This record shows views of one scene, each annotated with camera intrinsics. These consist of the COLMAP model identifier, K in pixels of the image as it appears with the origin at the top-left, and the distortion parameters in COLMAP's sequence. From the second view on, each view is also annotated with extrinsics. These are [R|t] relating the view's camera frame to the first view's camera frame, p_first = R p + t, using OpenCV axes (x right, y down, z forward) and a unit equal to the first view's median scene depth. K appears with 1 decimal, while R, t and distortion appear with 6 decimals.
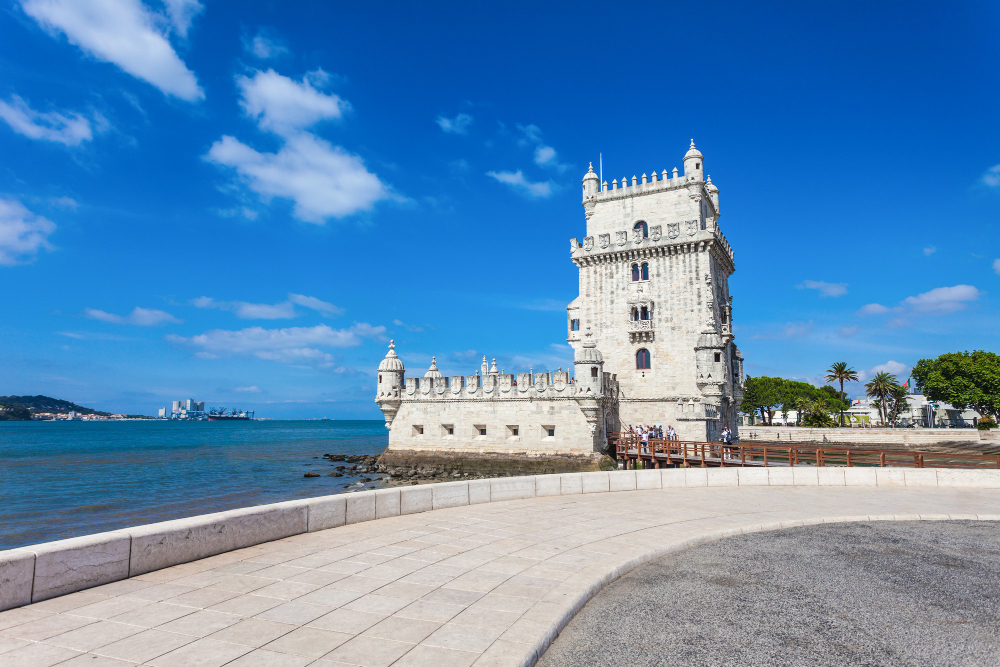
lens RADIAL K [[603.4, 0, 500.0], [0, 603.4, 333.5], [0, 0, 1]] dist [0.000838, 0.000162]
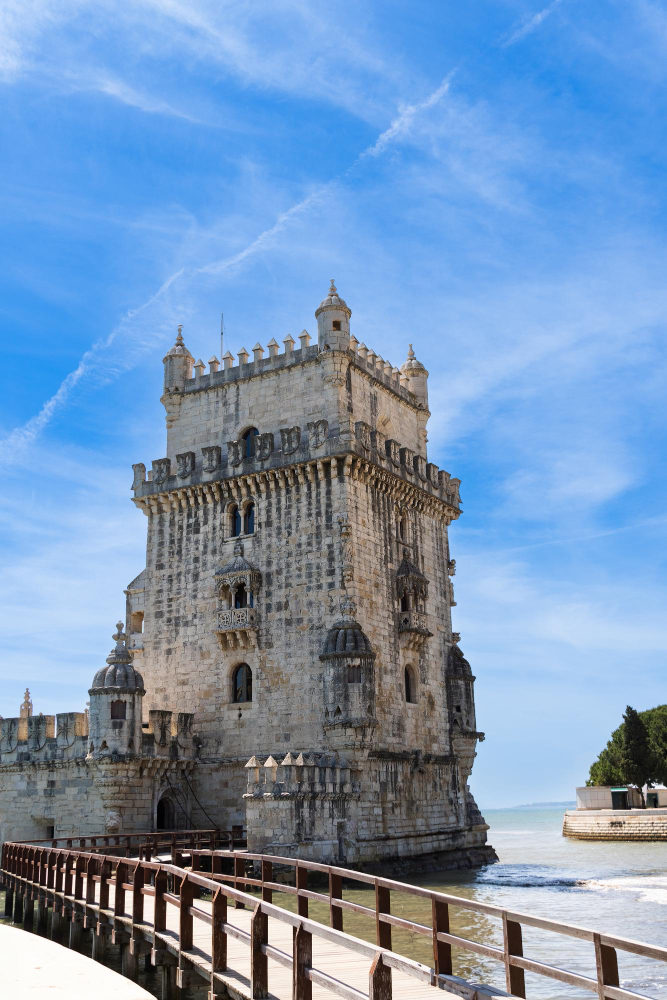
lens RADIAL K [[1059.2, 0, 349.9], [0, 1059.2, 500.6], [0, 0, 1]] dist [-0.009831, 0.000016]
pose [[0.999356, -0.034620, -0.009462, 0.343243], [0.032907, 0.989106, -0.143481, 0.020618], [0.014326, 0.143077, 0.989608, 0.065504]]
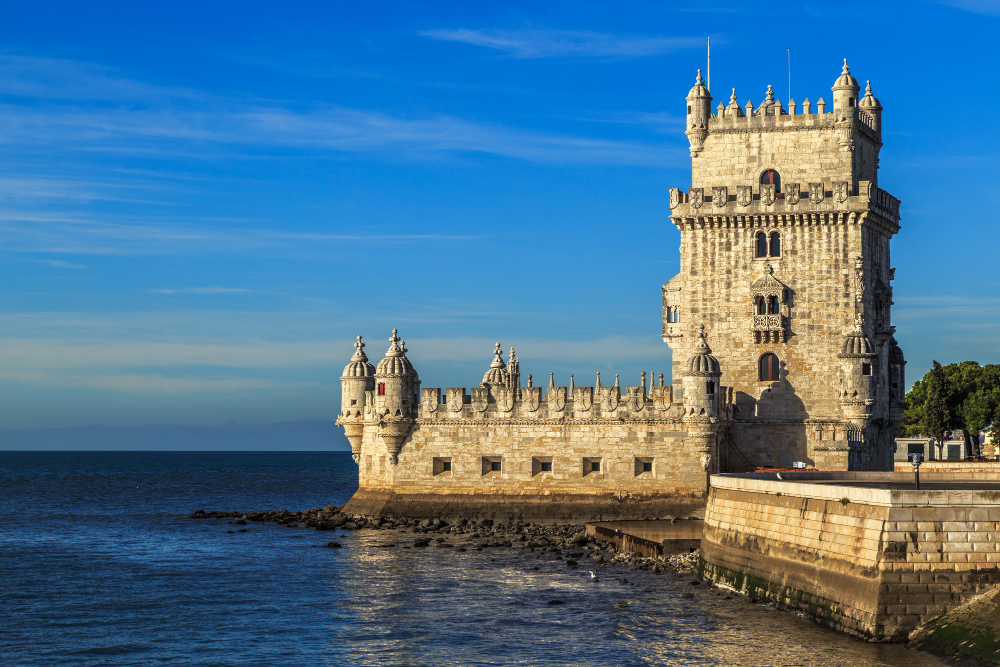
lens RADIAL K [[2316.8, 0, 500.0], [0, 2316.8, 333.5], [0, 0, 1]] dist [0.044534, 0.062430]
pose [[0.985668, 0.008487, 0.168485, -0.551449], [-0.023962, 0.995651, 0.090026, -0.240506], [-0.166988, -0.092773, 0.981584, -1.677013]]
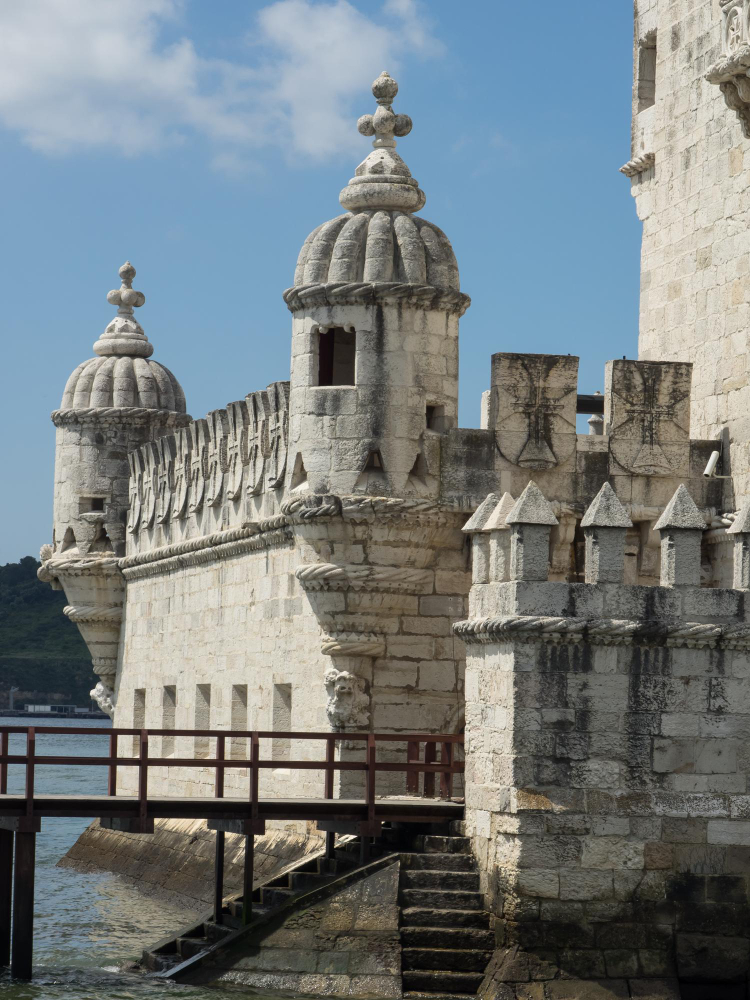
lens RADIAL K [[3285.9, 0, 375.0], [0, 3285.9, 500.0], [0, 0, 1]] dist [-0.023092, -0.331662]
pose [[0.664889, -0.033598, -0.746186, 0.764483], [0.081716, 0.996264, 0.027955, 0.072280], [0.742459, -0.079562, 0.665151, 0.380721]]
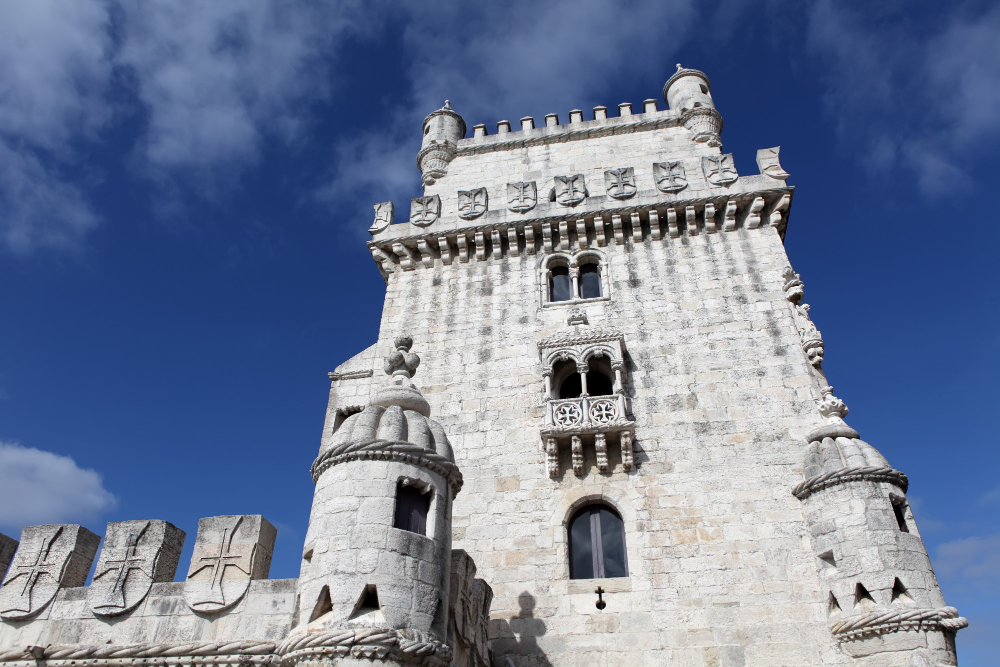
lens RADIAL K [[693.0, 0, 500.0], [0, 693.0, 333.5], [0, 0, 1]] dist [-0.086930, 0.056343]
pose [[0.949784, 0.196571, 0.243454, 0.110116], [-0.052201, 0.866679, -0.496128, 0.112271], [-0.308521, 0.458506, 0.833419, 0.725507]]
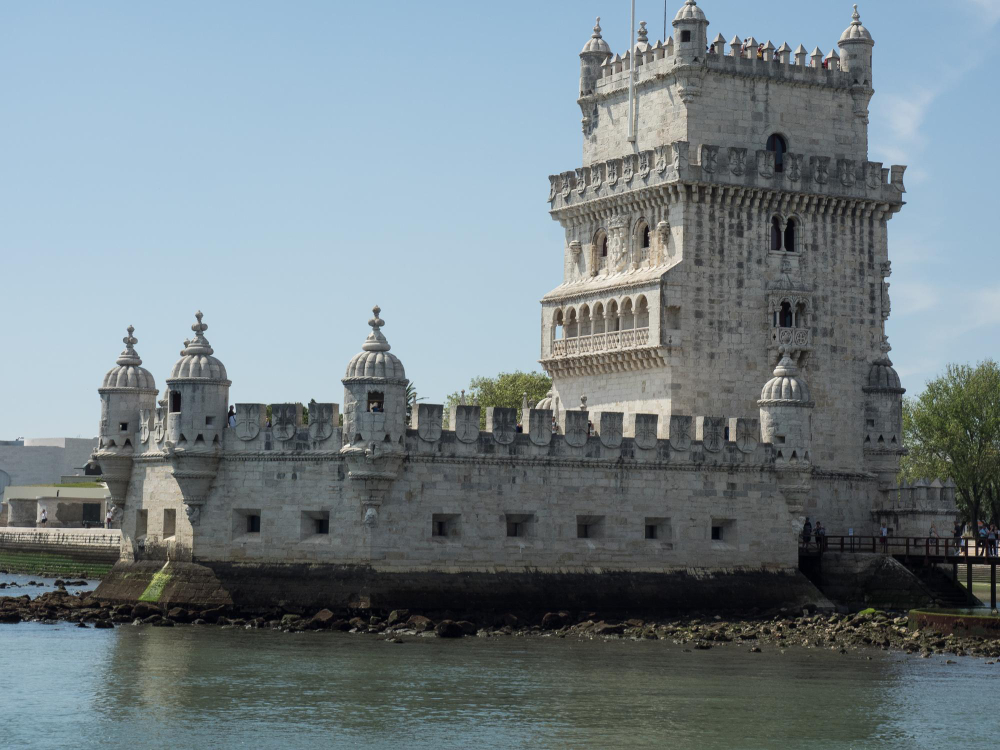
lens RADIAL K [[2237.2, 0, 500.0], [0, 2237.2, 375.0], [0, 0, 1]] dist [-0.013318, 0.093144]
pose [[0.553294, 0.065800, 0.830383, -1.551312], [-0.132883, 0.991081, 0.010008, 0.034561], [-0.822318, -0.115881, 0.557103, 0.098555]]
